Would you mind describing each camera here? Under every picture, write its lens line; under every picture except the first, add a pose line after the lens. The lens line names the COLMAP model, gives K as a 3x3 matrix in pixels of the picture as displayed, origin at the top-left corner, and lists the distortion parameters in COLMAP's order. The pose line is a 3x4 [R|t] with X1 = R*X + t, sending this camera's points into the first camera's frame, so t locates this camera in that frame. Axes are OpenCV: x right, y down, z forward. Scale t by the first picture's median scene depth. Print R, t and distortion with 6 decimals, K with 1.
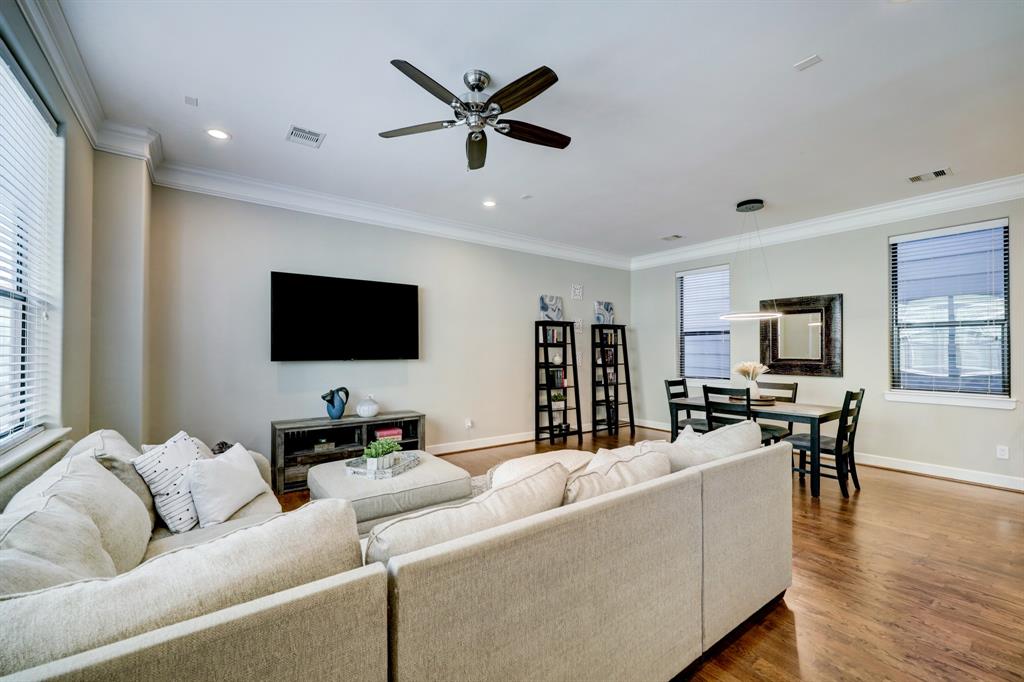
lens RADIAL K [[416.3, 0, 530.5], [0, 416.3, 349.6], [0, 0, 1]] dist [-0.000067, 0.001054]
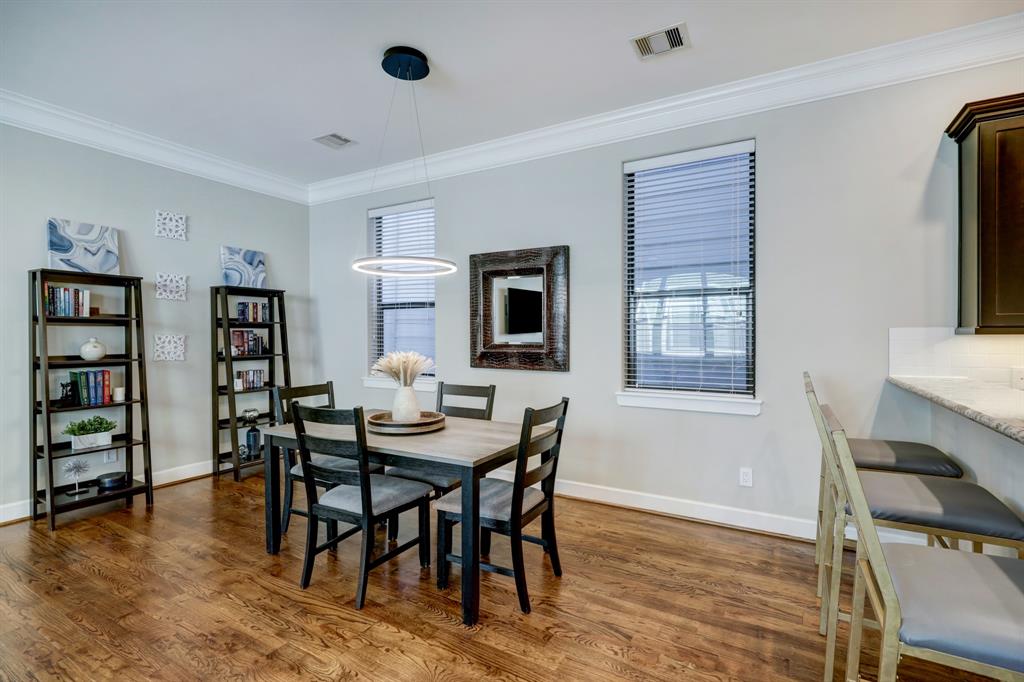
lens RADIAL K [[463.1, 0, 515.6], [0, 463.1, 340.4], [0, 0, 1]] dist [0.014174, 0.000132]
pose [[0.926883, -0.007621, 0.375273, 0.380270], [0.001089, 0.999844, 0.017616, 0.003301], [-0.375349, -0.015919, 0.926747, 0.335466]]
